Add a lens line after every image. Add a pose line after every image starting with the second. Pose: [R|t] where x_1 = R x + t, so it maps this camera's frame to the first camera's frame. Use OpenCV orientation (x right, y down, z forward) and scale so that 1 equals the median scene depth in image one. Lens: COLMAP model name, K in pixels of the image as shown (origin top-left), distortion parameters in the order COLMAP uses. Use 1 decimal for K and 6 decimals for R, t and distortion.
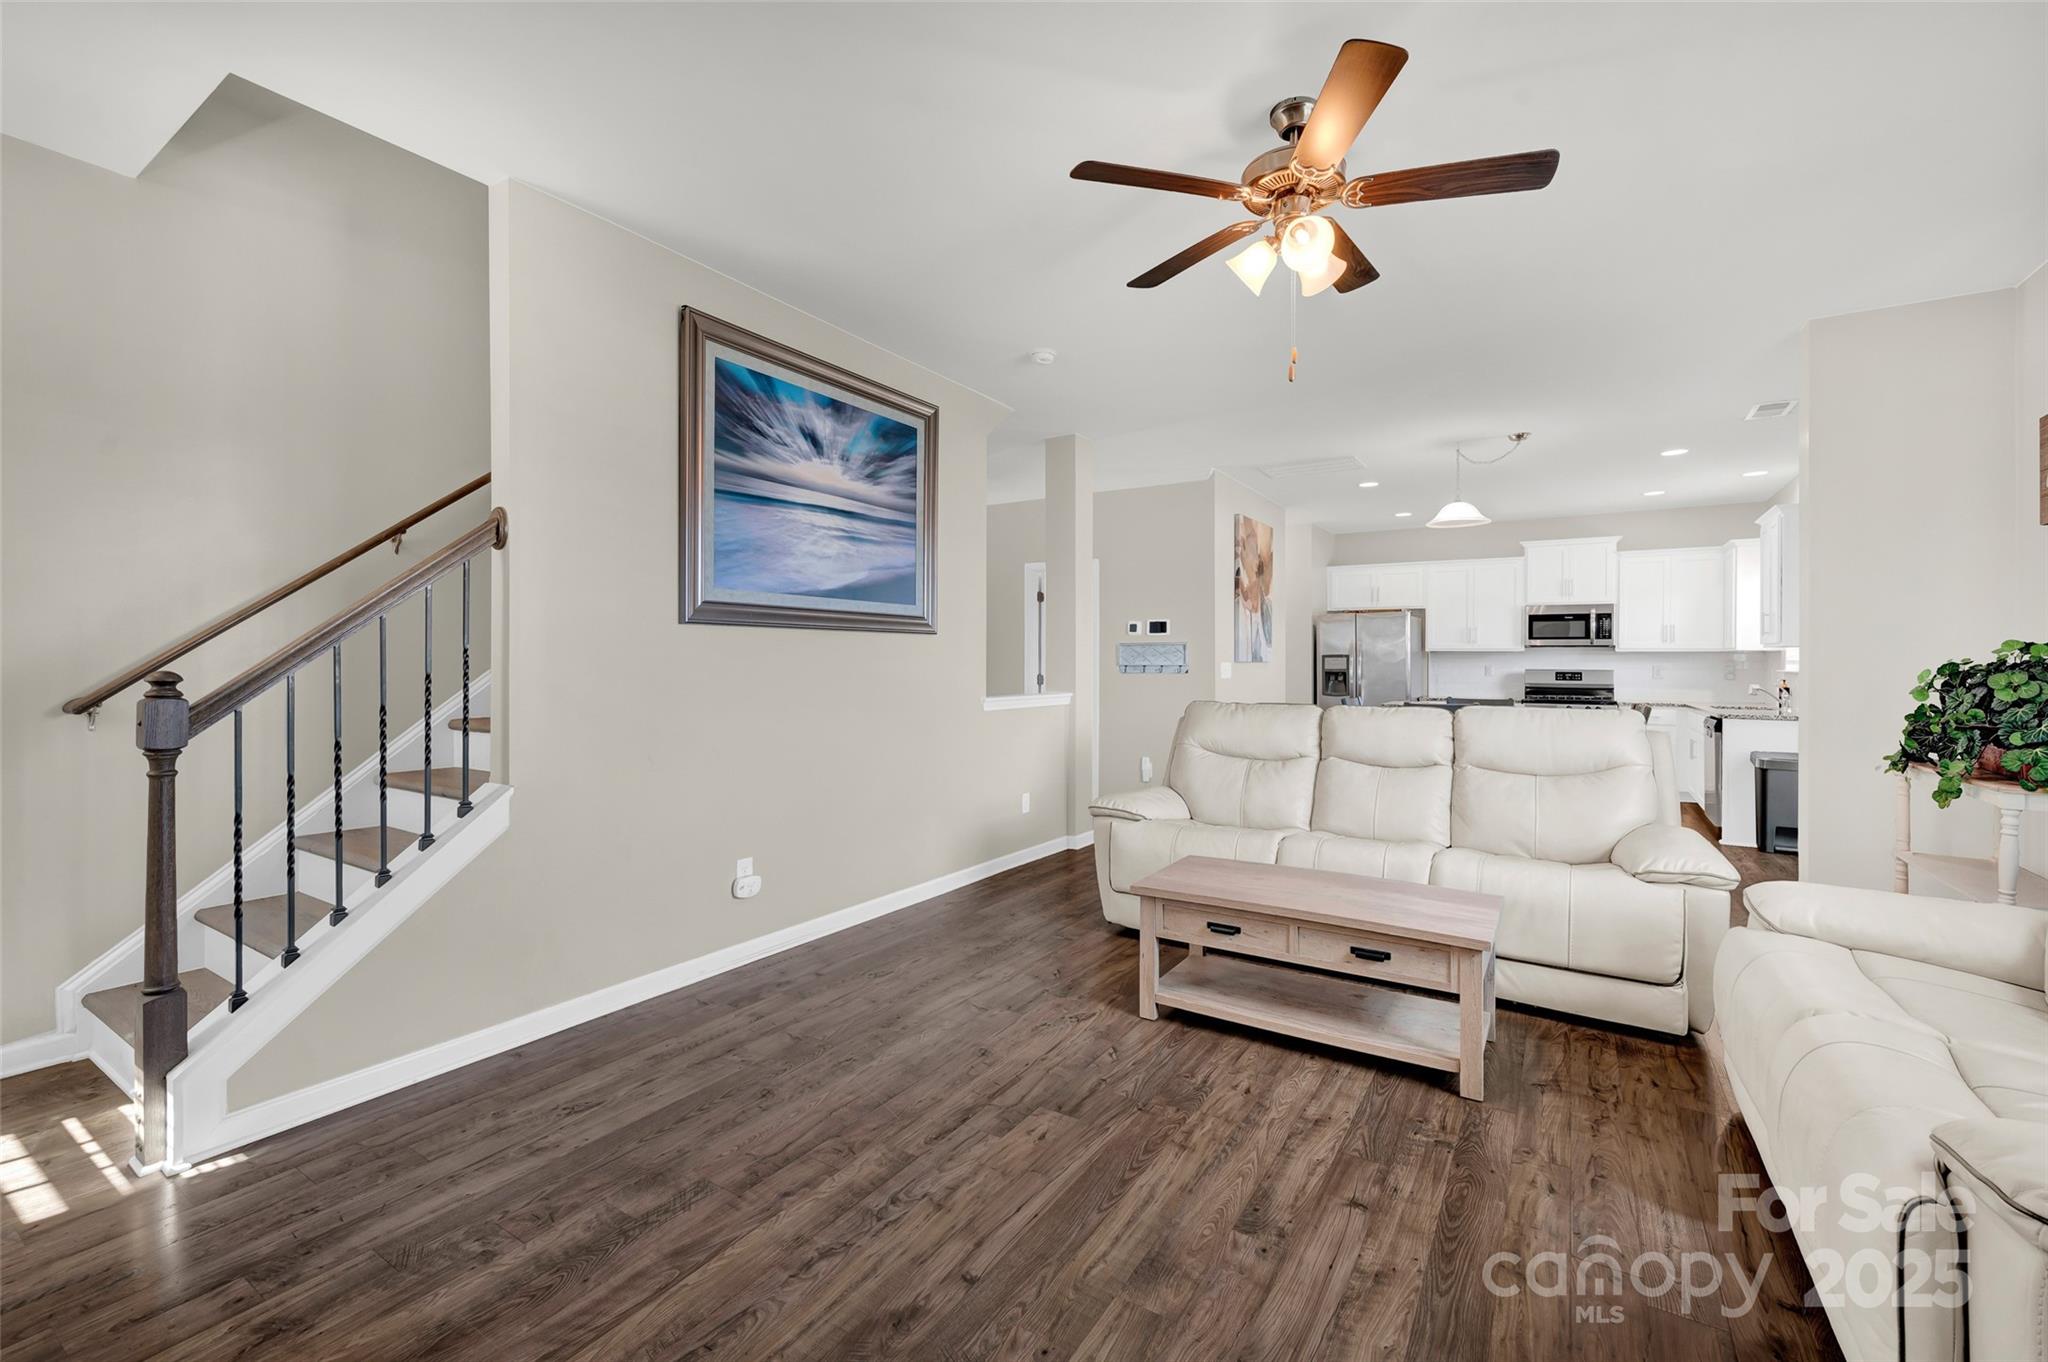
lens RADIAL K [[842.3, 0, 1023.5], [0, 842.3, 665.9], [0, 0, 1]] dist [0.000575, 0.000043]
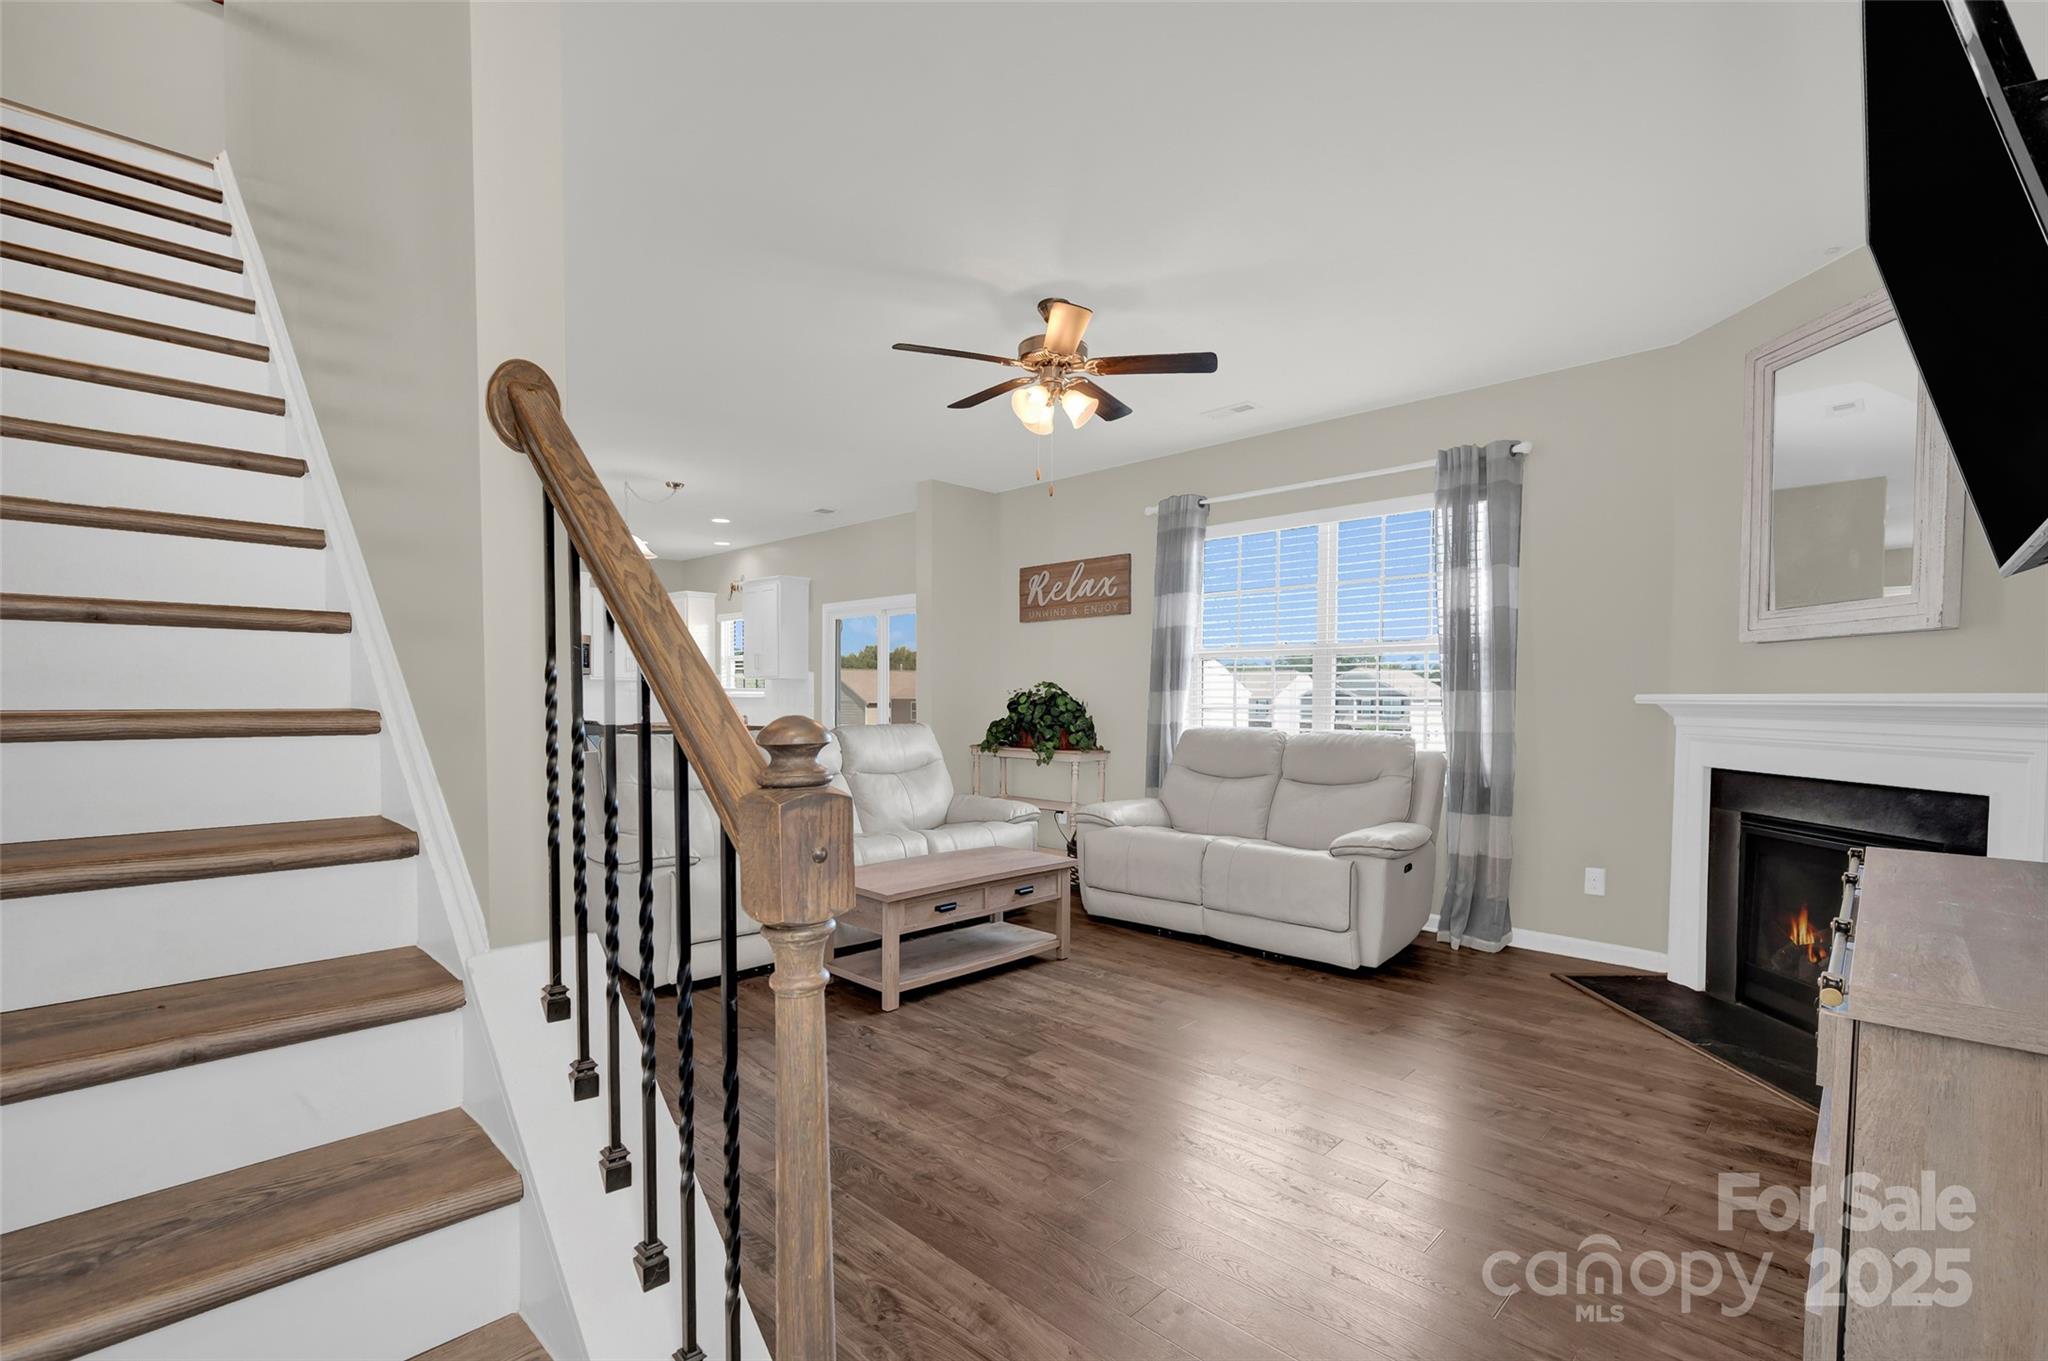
lens RADIAL K [[939.8, 0, 1028.4], [0, 939.8, 727.9], [0, 0, 1]] dist [-0.001398, -0.000113]
pose [[0.191450, -0.036679, 0.980817, -1.151462], [-0.002420, 0.999281, 0.037842, -0.005633], [-0.981499, -0.009619, 0.191224, 0.655482]]
